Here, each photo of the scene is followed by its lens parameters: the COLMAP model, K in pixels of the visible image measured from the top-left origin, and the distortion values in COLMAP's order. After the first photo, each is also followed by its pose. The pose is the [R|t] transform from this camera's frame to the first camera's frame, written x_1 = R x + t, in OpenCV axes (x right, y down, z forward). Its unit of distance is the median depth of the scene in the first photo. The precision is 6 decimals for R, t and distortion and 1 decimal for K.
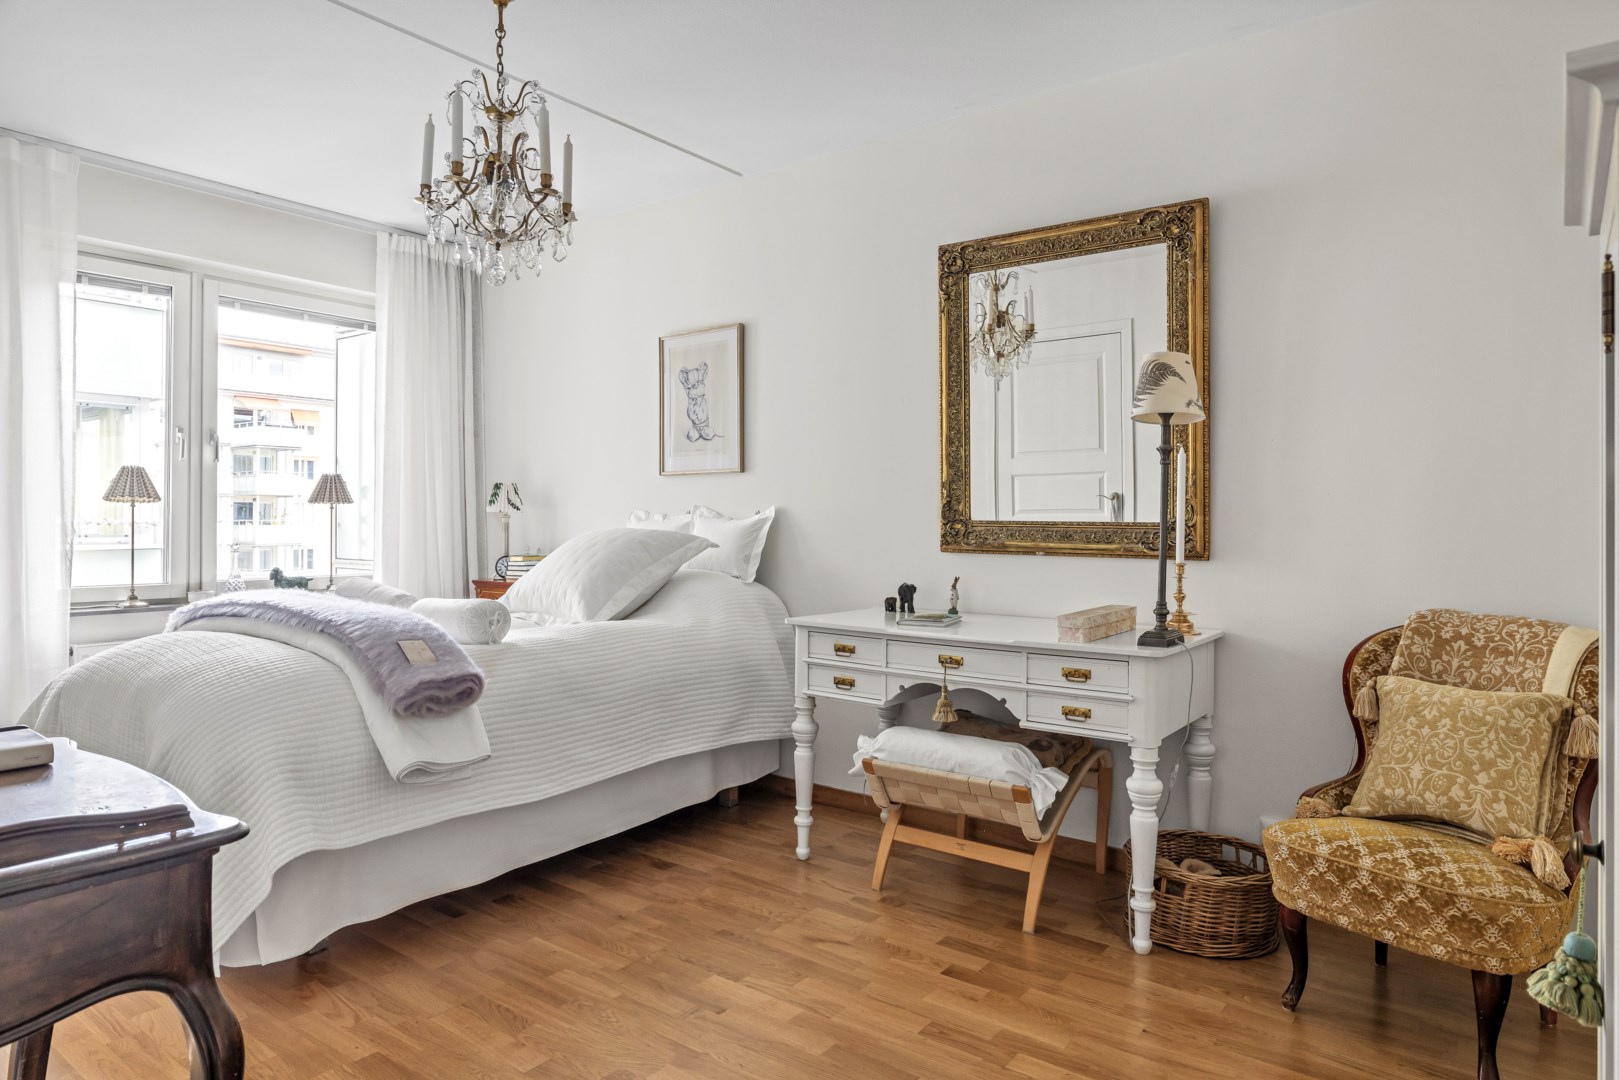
lens RADIAL K [[974.4, 0, 808.6], [0, 974.4, 512.9], [0, 0, 1]] dist [0.001090, 0.002043]
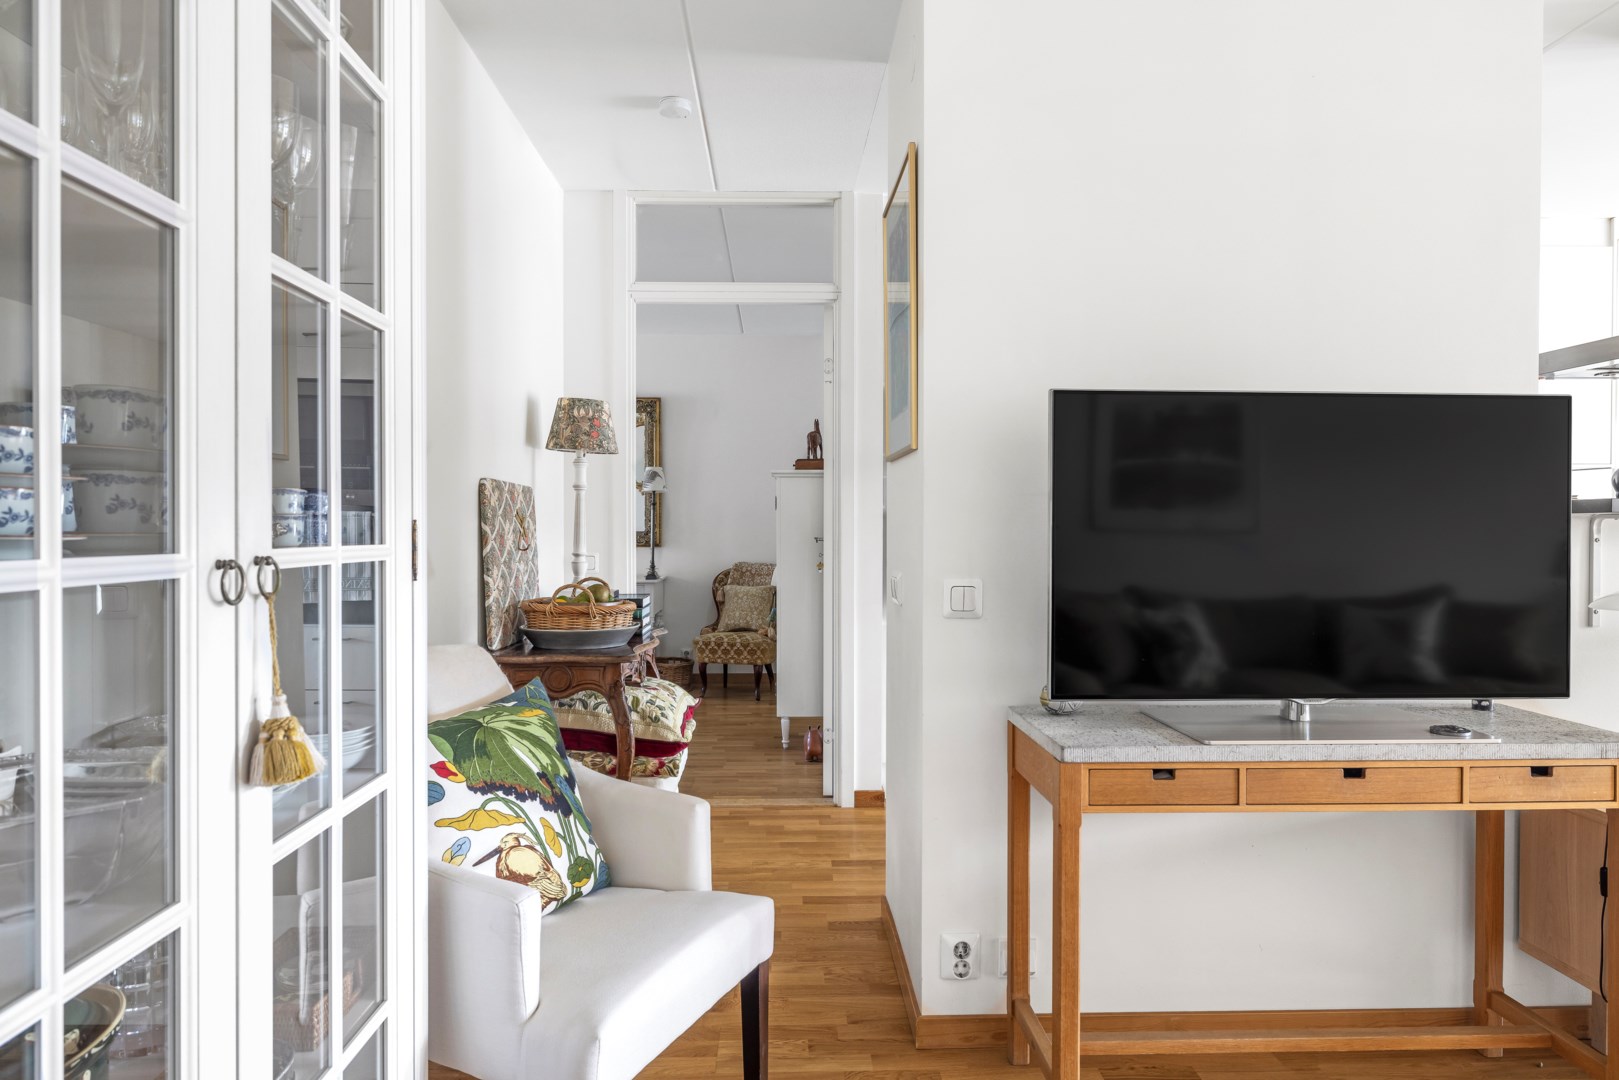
lens RADIAL K [[1009.1, 0, 811.5], [0, 1009.1, 532.0], [0, 0, 1]] dist [0.000760, -0.000148]
pose [[0.775787, -0.008214, 0.630942, -0.682690], [-0.001478, 0.999889, 0.014834, -0.020071], [-0.630993, -0.012441, 0.775688, -0.915117]]
